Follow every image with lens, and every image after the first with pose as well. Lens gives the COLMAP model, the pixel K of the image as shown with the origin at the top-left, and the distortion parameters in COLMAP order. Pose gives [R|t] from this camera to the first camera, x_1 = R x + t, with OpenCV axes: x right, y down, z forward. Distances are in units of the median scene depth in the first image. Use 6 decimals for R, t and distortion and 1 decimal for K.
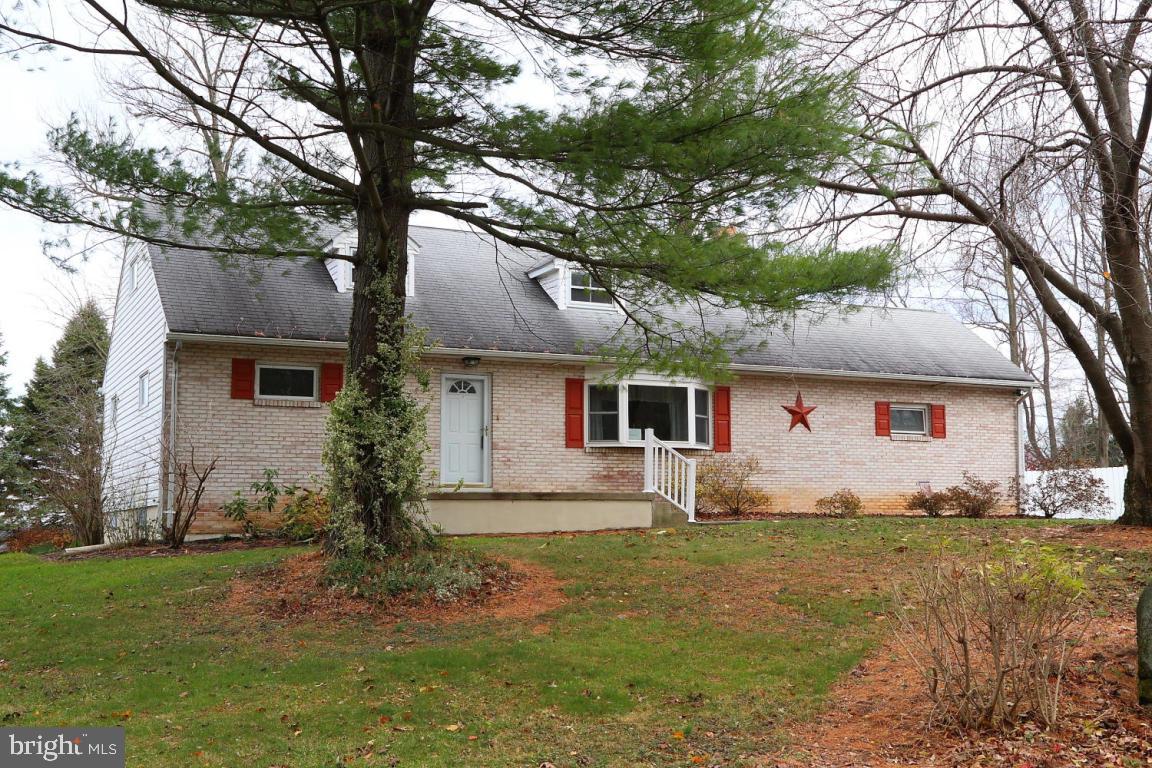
lens RADIAL K [[1312.1, 0, 576.0], [0, 1312.1, 384.0], [0, 0, 1]] dist [-0.001300, 0.004352]
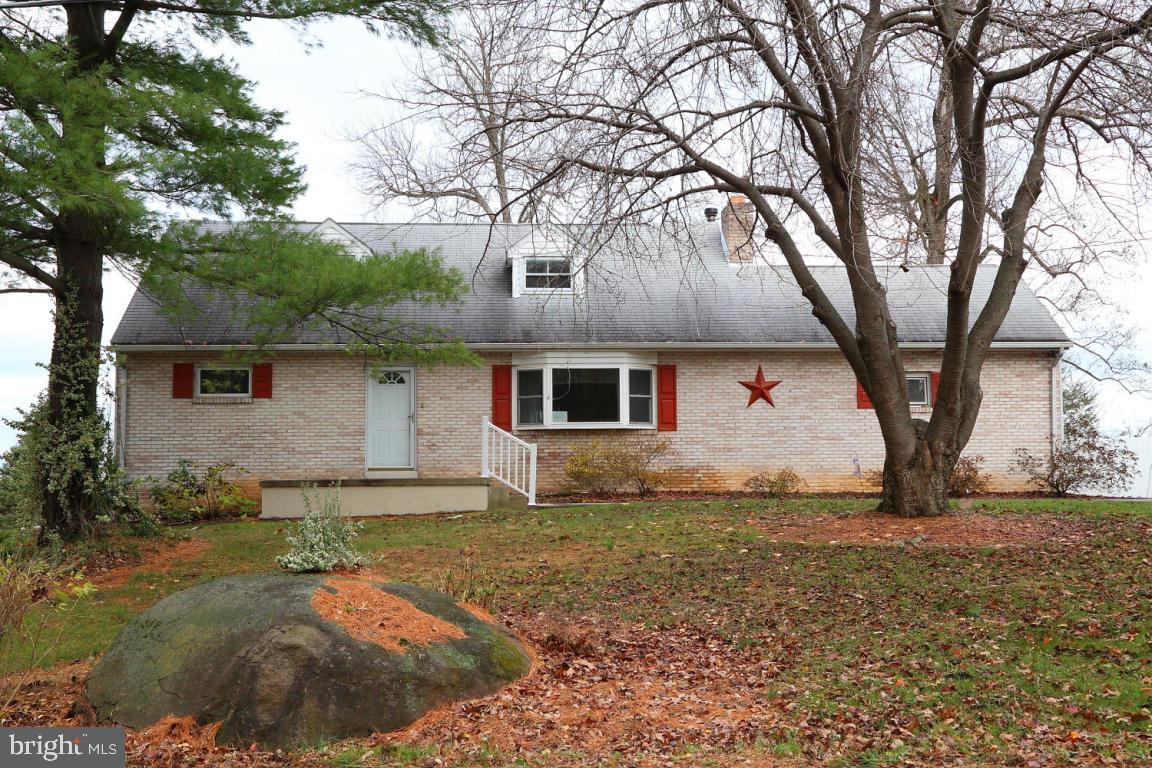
lens RADIAL K [[1312.1, 0, 576.0], [0, 1312.1, 384.0], [0, 0, 1]] dist [-0.001300, 0.004352]
pose [[0.922100, -0.032276, -0.385603, 0.457171], [0.045773, 0.998617, 0.025869, -0.013419], [0.384235, -0.041504, 0.922302, 0.056531]]
